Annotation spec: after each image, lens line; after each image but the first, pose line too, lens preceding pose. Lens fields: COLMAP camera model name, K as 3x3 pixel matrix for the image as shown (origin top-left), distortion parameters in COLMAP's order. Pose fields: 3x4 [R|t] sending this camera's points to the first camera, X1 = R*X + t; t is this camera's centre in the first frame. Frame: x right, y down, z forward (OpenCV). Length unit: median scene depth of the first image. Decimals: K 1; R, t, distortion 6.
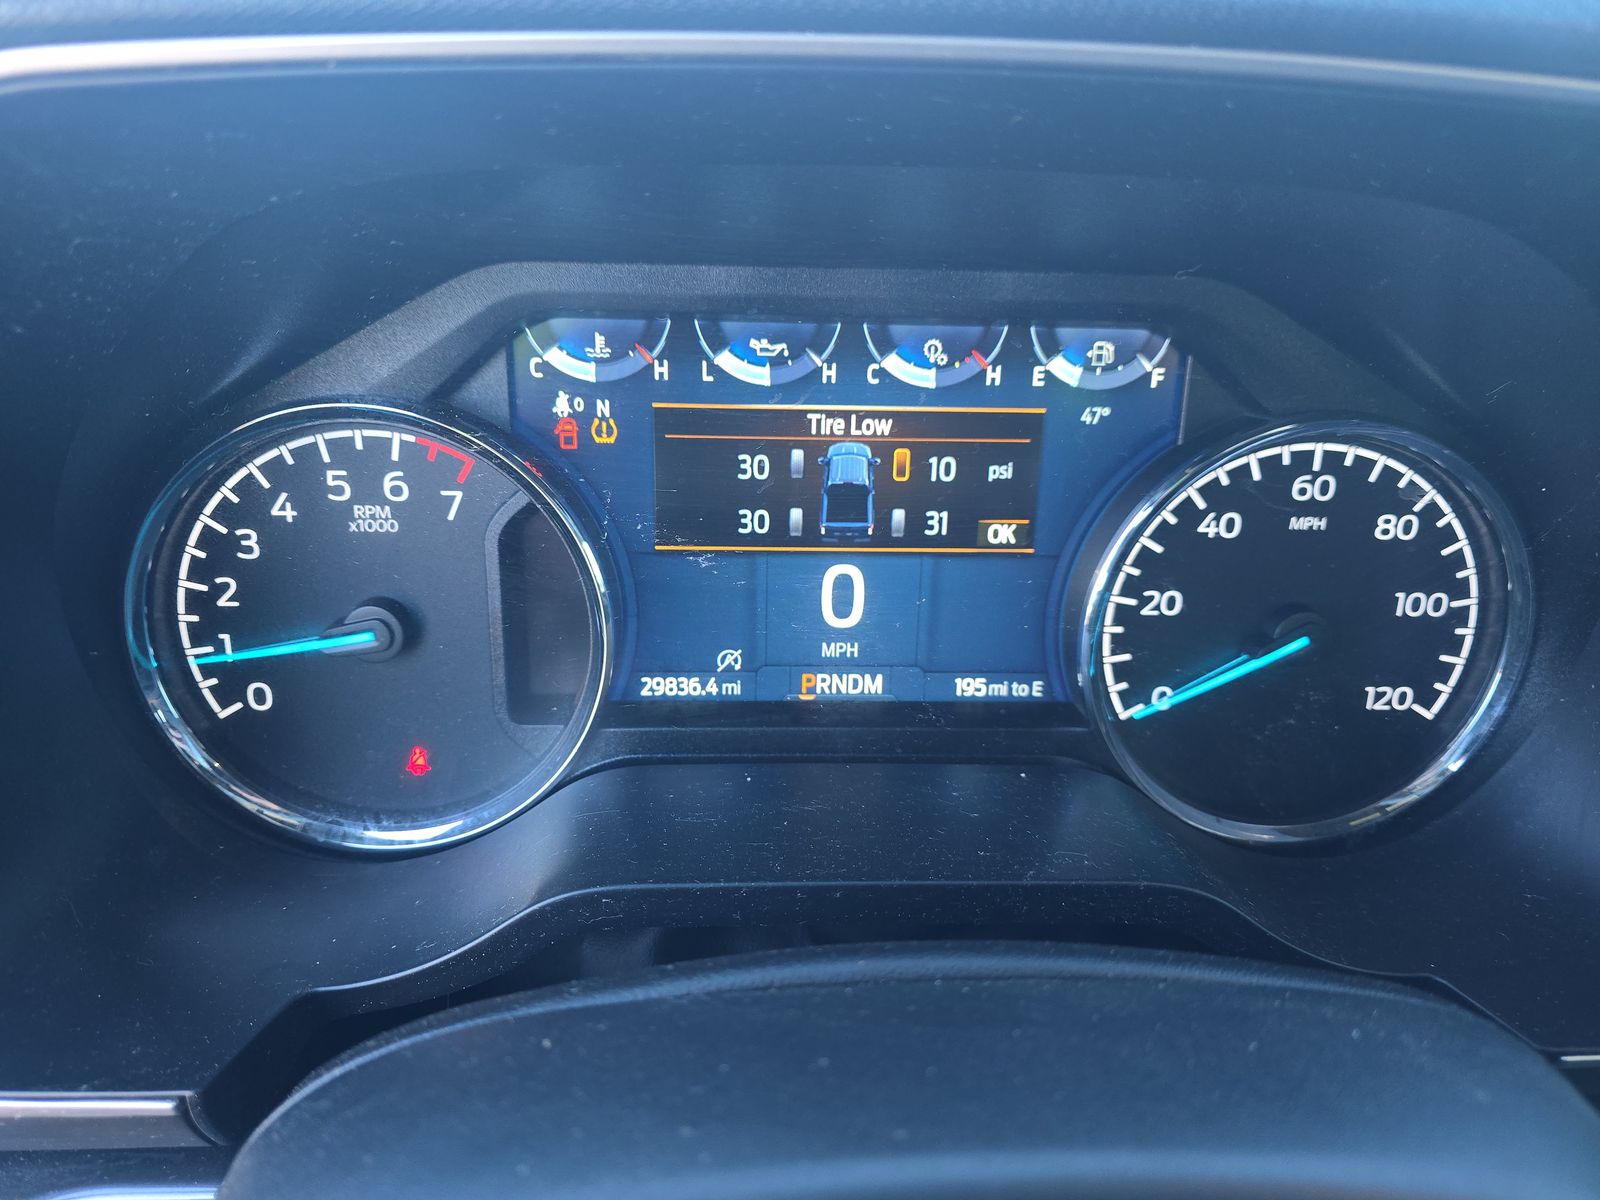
lens RADIAL K [[1042.7, 0, 785.3], [0, 1042.7, 564.2], [0, 0, 1]] dist [-0.025961, 0.003708]
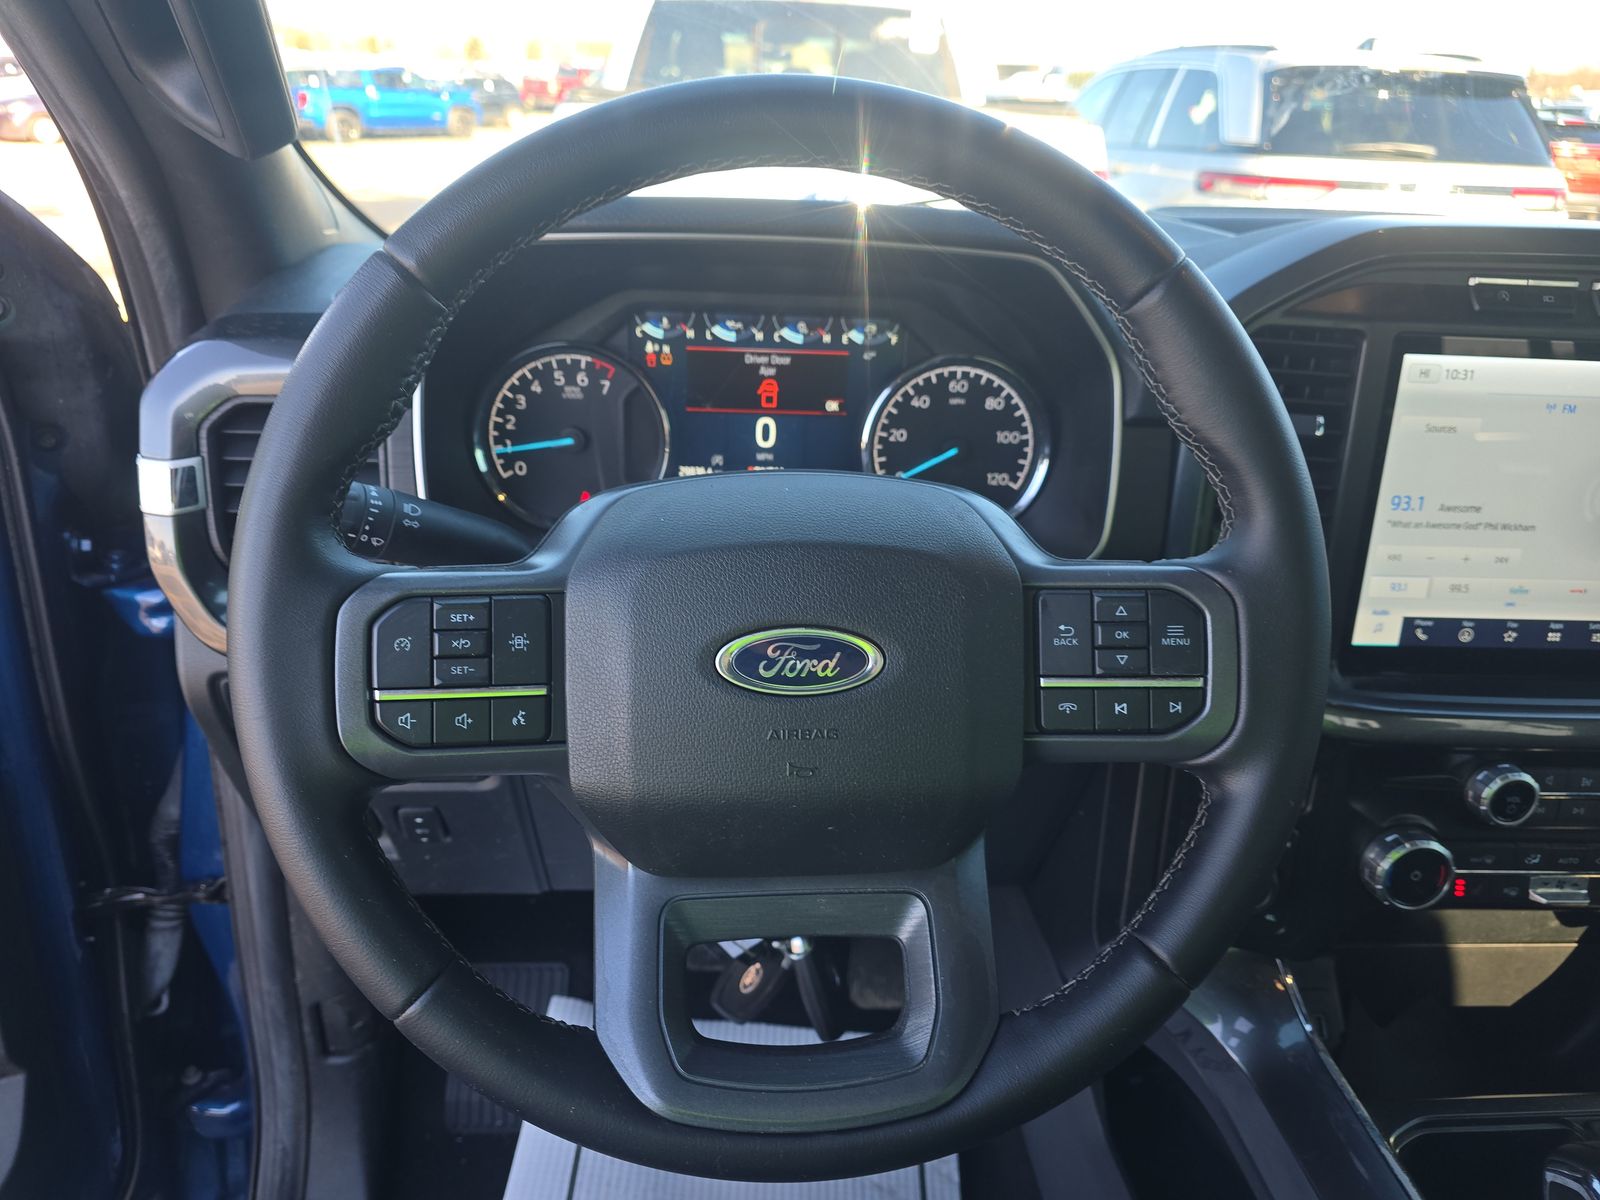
lens RADIAL K [[1086.7, 0, 795.3], [0, 1086.7, 590.4], [0, 0, 1]] dist [-0.004167, -0.023213]
pose [[0.999782, 0.017385, -0.011590, 0.166774], [-0.017121, 0.999601, 0.022451, 0.352282], [0.011976, -0.022247, 0.999681, -1.551142]]
